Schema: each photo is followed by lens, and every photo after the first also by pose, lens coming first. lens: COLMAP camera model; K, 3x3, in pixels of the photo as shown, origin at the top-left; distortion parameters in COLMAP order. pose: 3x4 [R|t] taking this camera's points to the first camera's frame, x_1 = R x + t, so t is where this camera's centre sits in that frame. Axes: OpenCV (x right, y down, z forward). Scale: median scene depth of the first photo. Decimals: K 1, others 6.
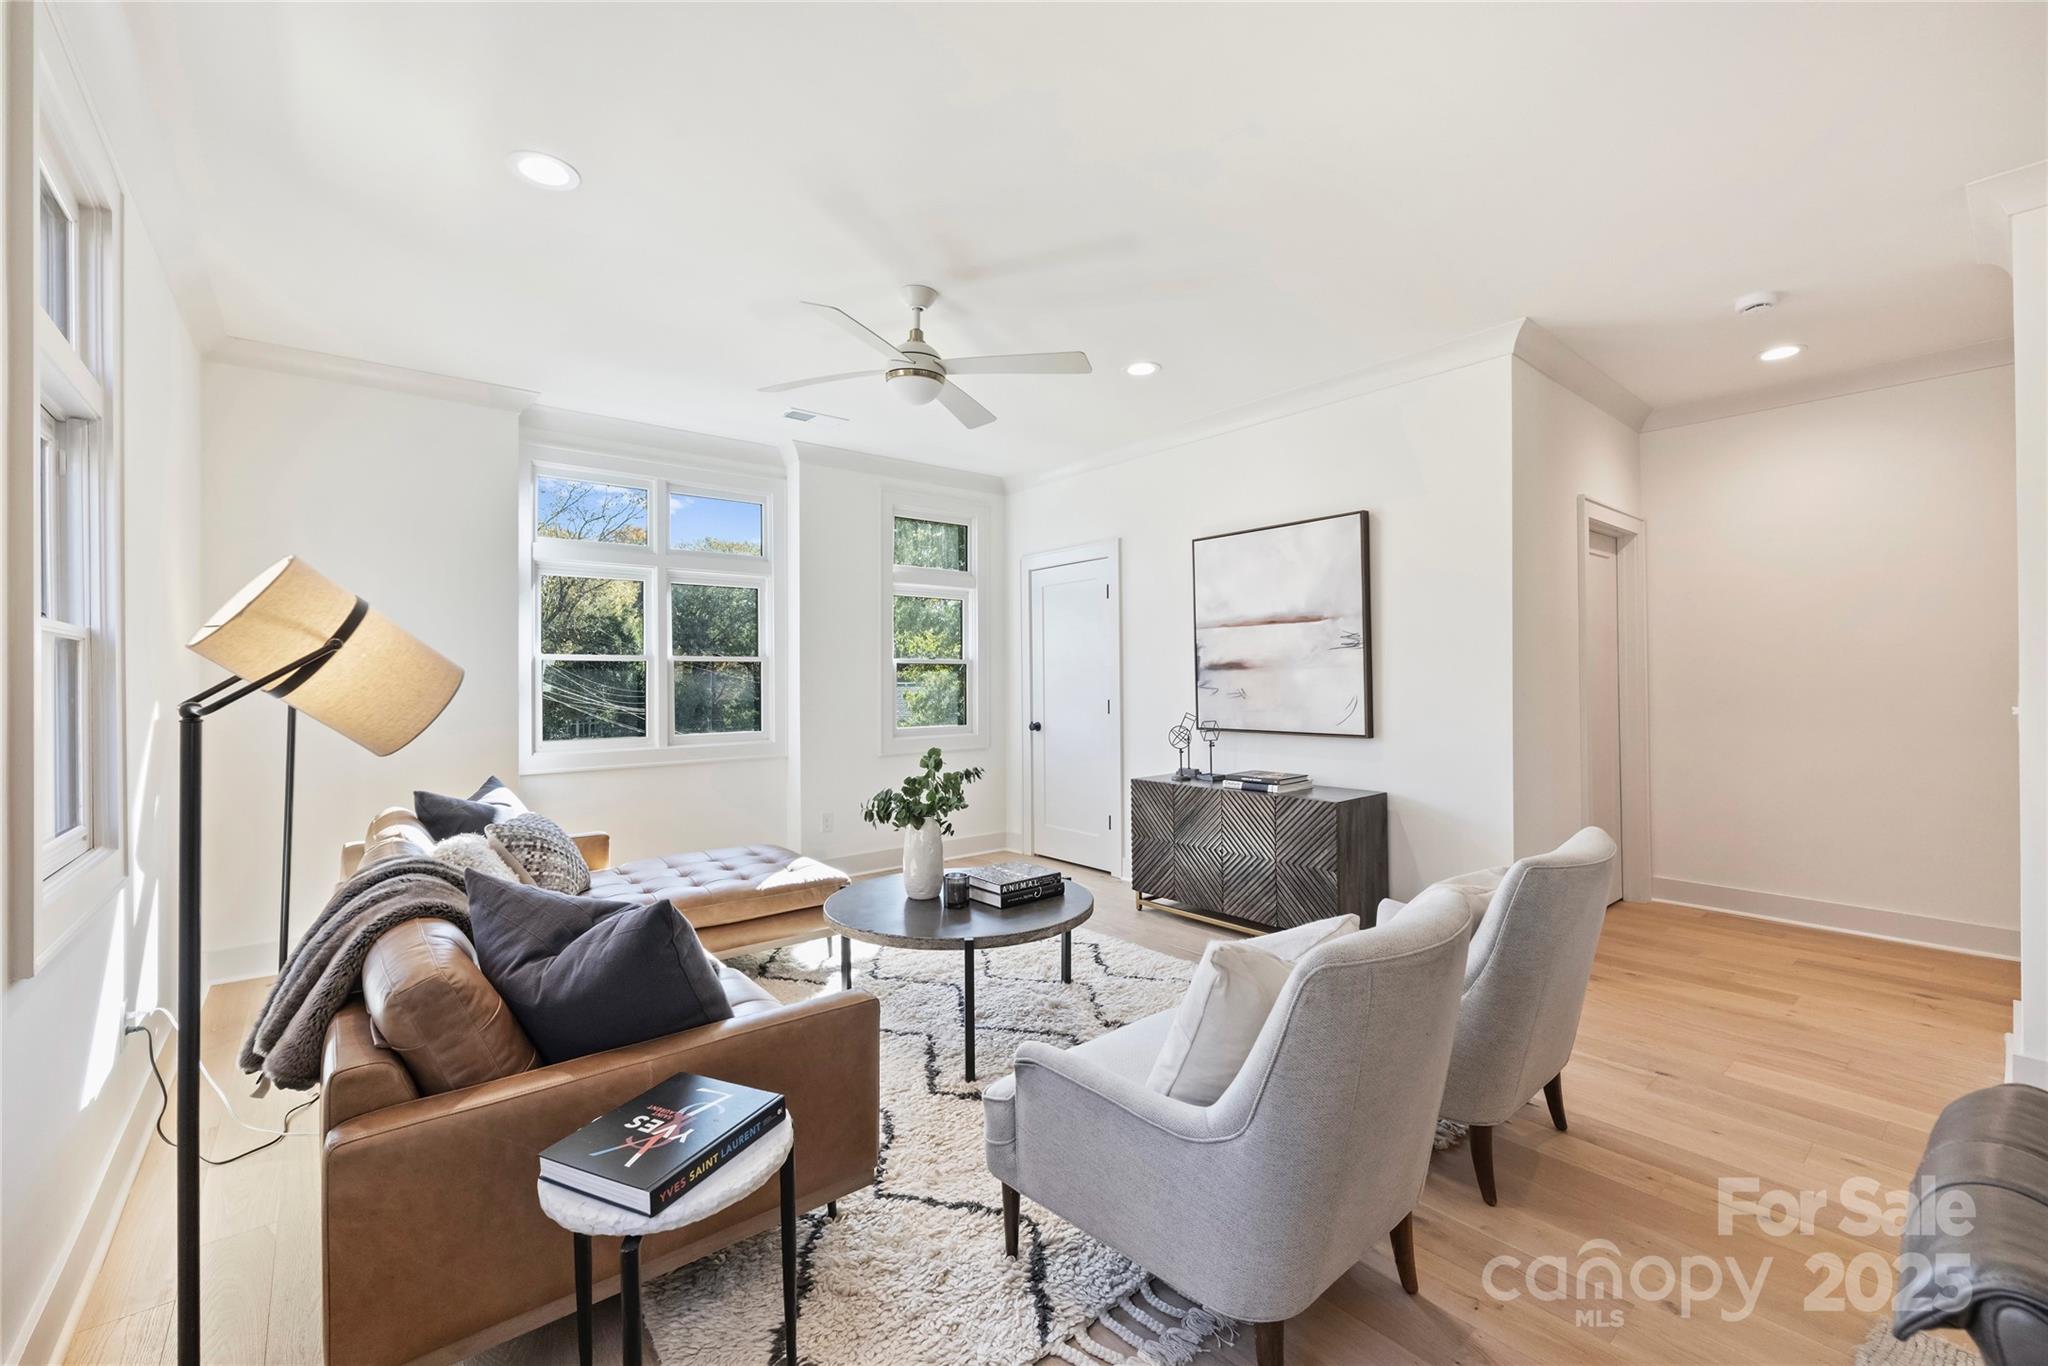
lens RADIAL K [[833.5, 0, 1036.1], [0, 833.5, 686.3], [0, 0, 1]] dist [-0.008895, -0.000126]
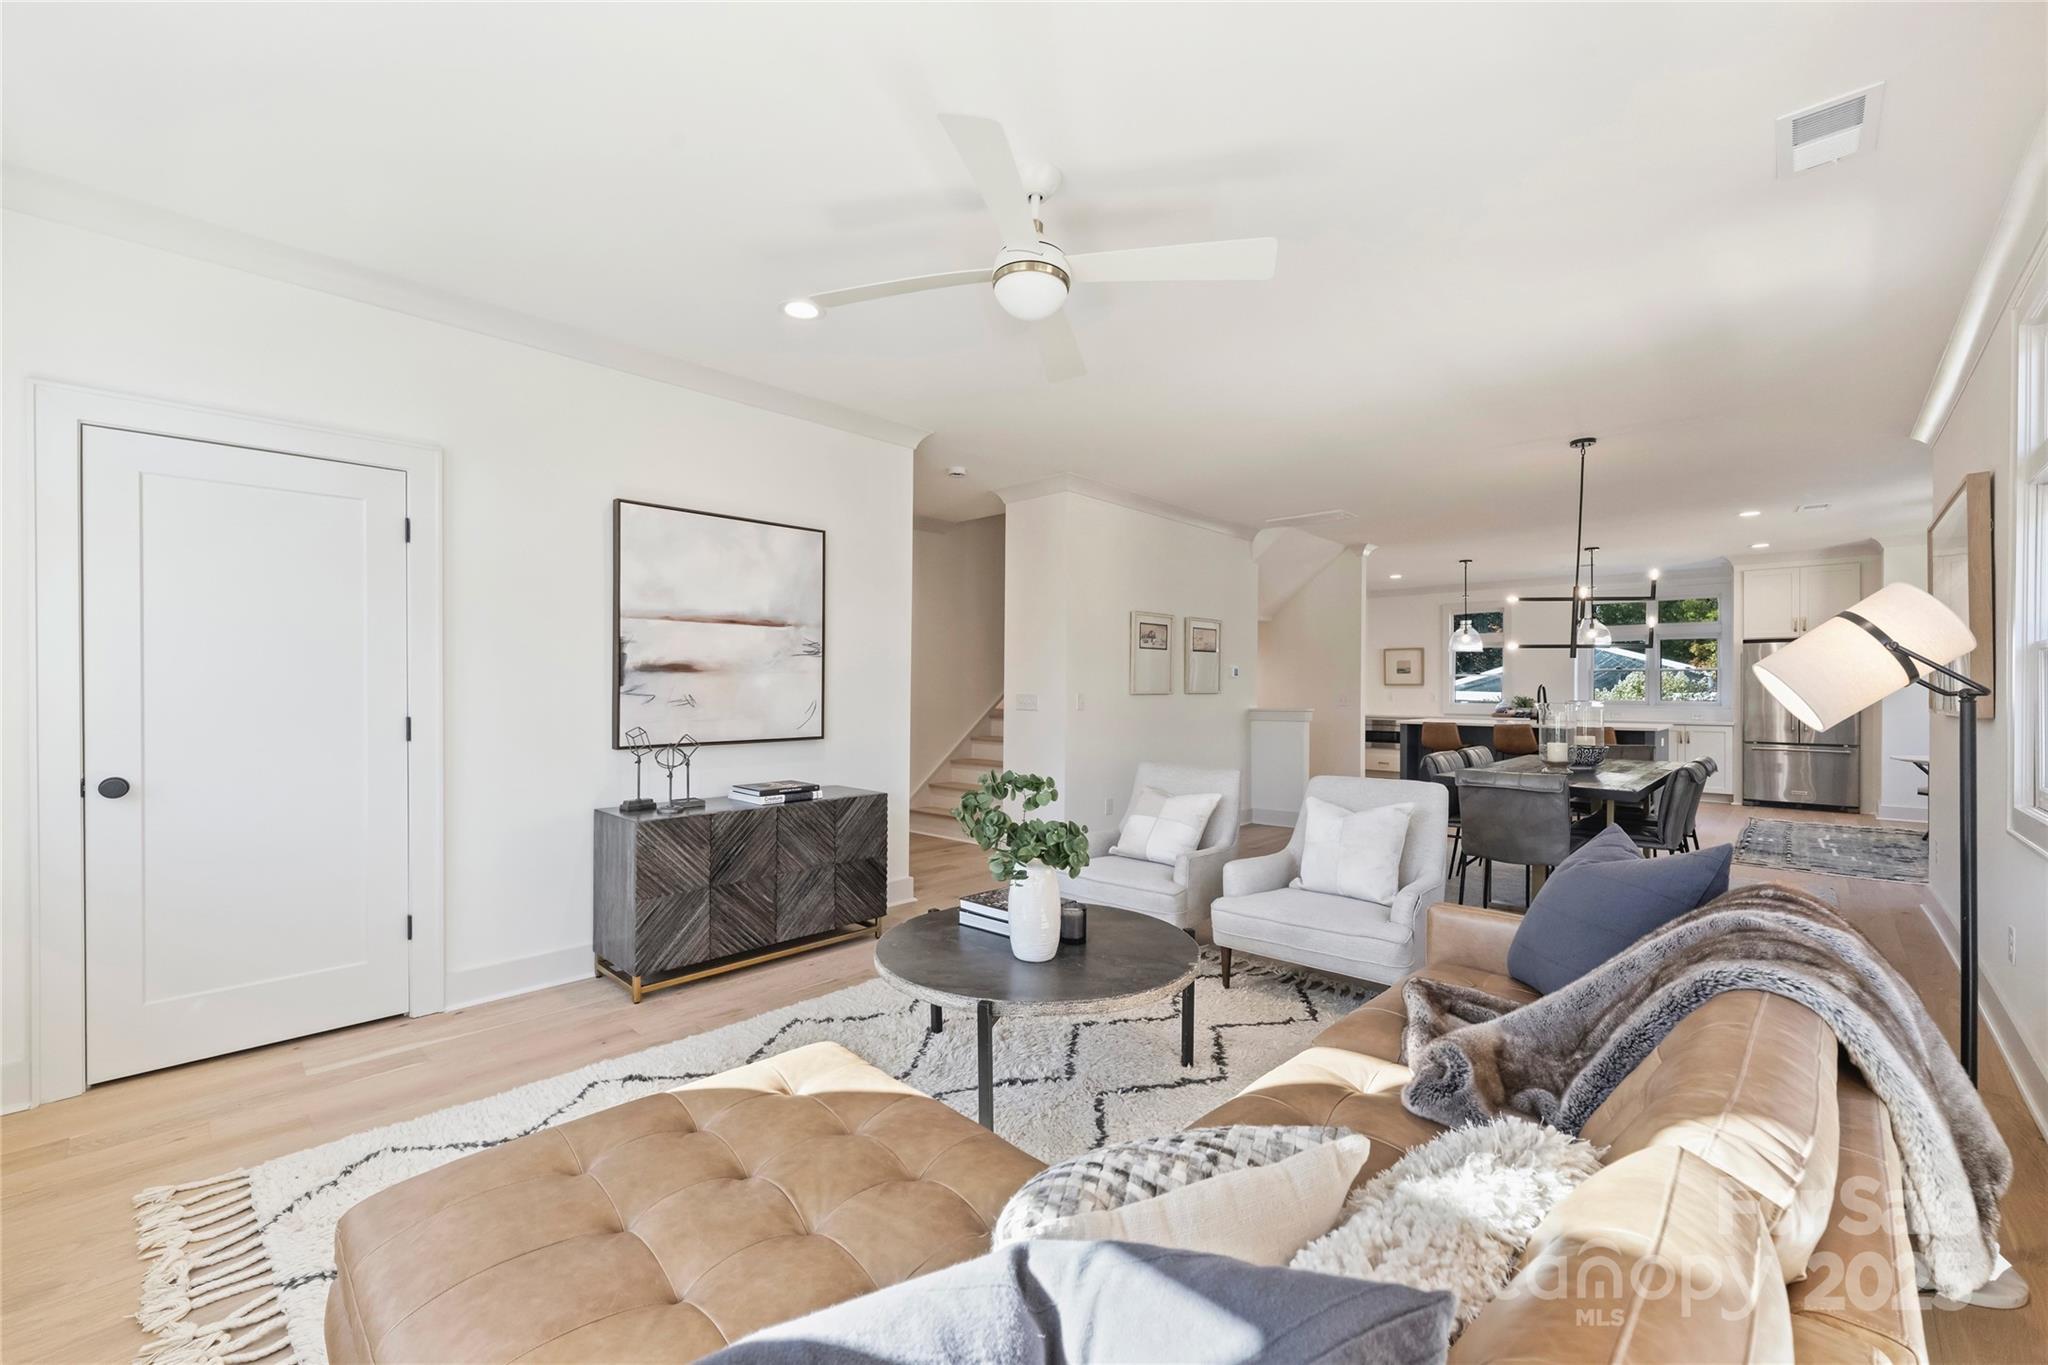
lens RADIAL K [[833.5, 0, 1024.1], [0, 833.5, 687.3], [0, 0, 1]] dist [-0.008895, -0.000126]
pose [[-0.110007, 0.004778, 0.993919, -0.653602], [0.004614, 0.999980, -0.004297, 0.000481], [-0.993920, 0.004113, -0.110027, 0.773537]]
